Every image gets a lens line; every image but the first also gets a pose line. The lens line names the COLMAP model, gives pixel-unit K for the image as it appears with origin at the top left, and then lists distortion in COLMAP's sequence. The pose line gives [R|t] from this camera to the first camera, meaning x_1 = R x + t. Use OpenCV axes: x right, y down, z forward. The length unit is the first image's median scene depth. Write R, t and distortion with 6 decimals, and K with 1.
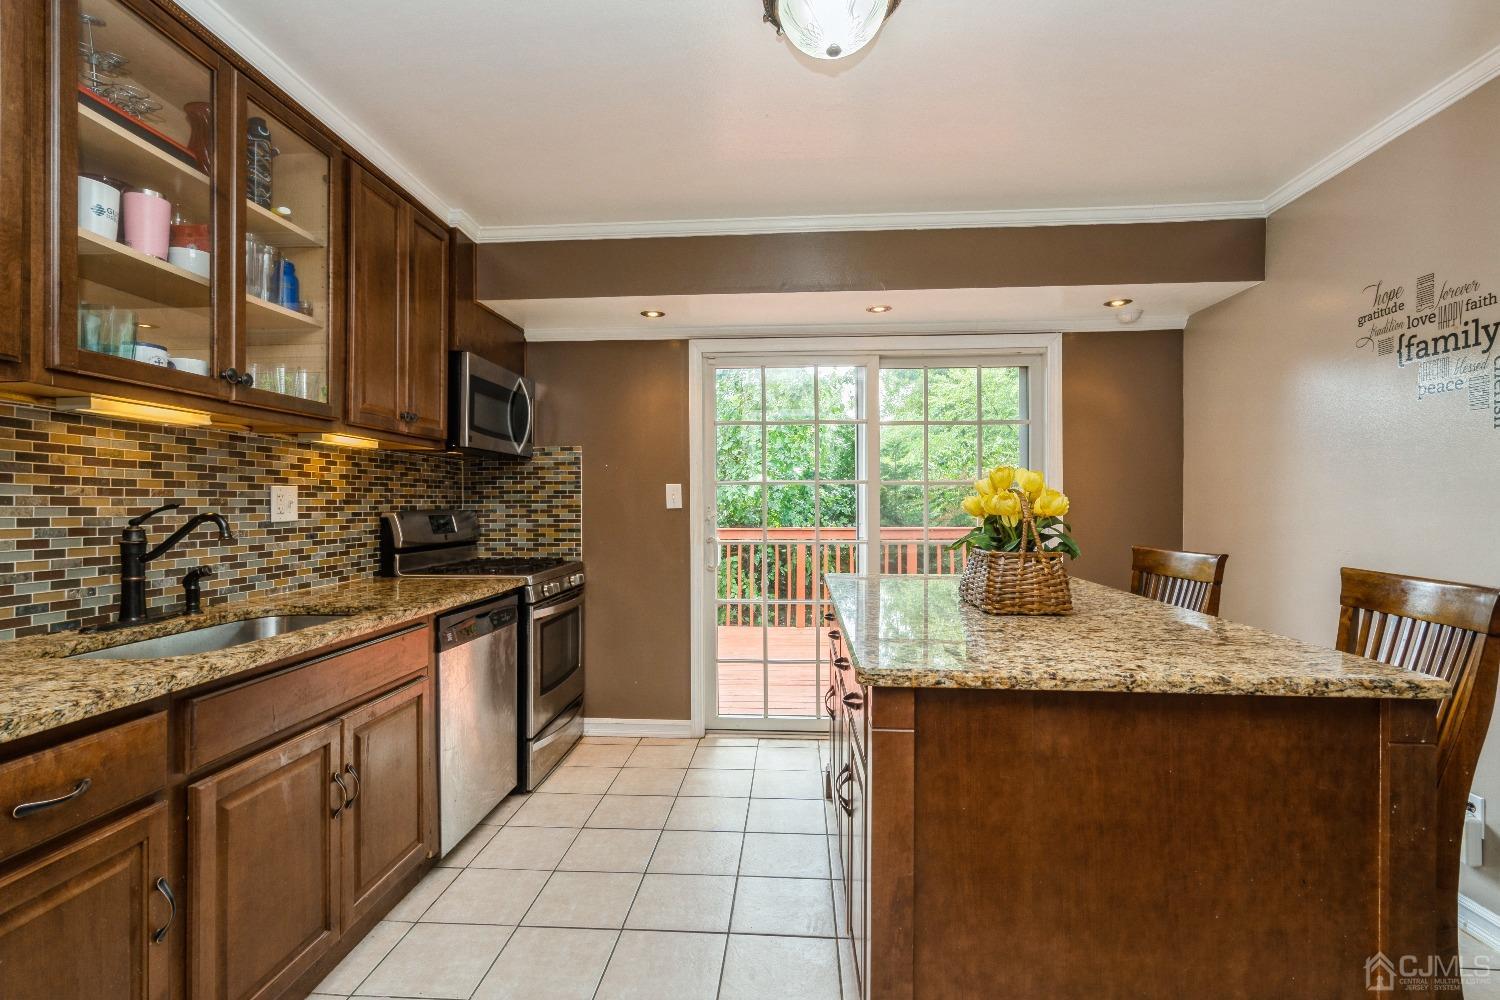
lens RADIAL K [[697.0, 0, 746.3], [0, 697.0, 498.8], [0, 0, 1]] dist [-0.001772, 0.001398]
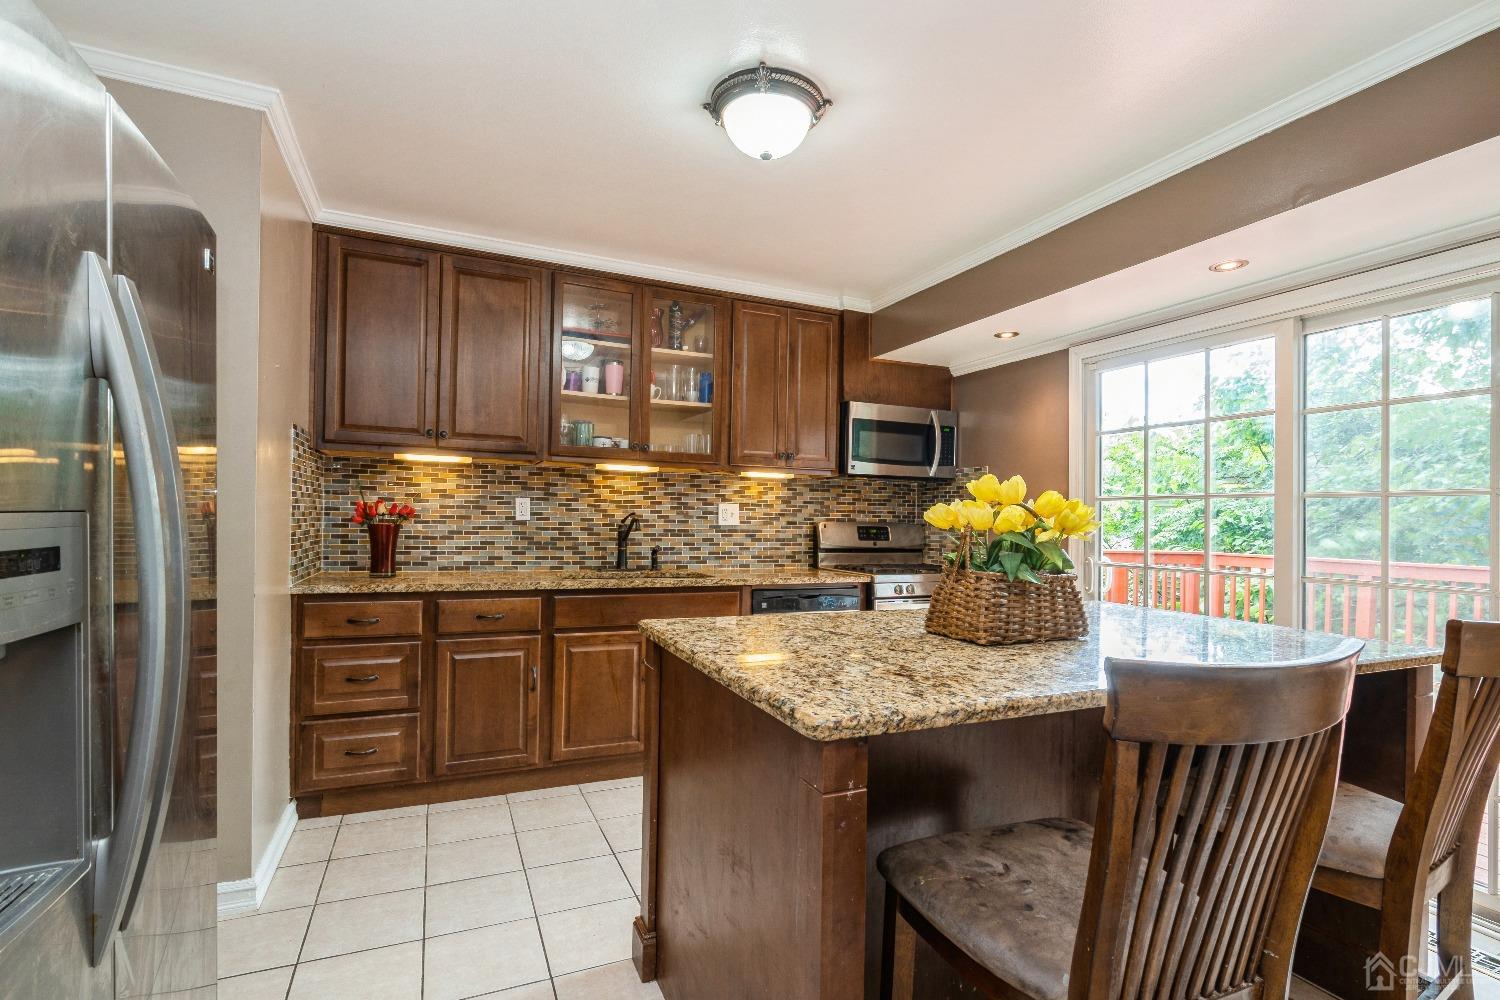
lens RADIAL K [[697.0, 0, 748.6], [0, 697.0, 510.5], [0, 0, 1]] dist [-0.001772, 0.001398]
pose [[0.479564, 0.000726, -0.877507, 0.816013], [-0.013969, 0.999879, -0.006807, 0.008197], [0.877396, 0.015522, 0.479516, 0.251155]]
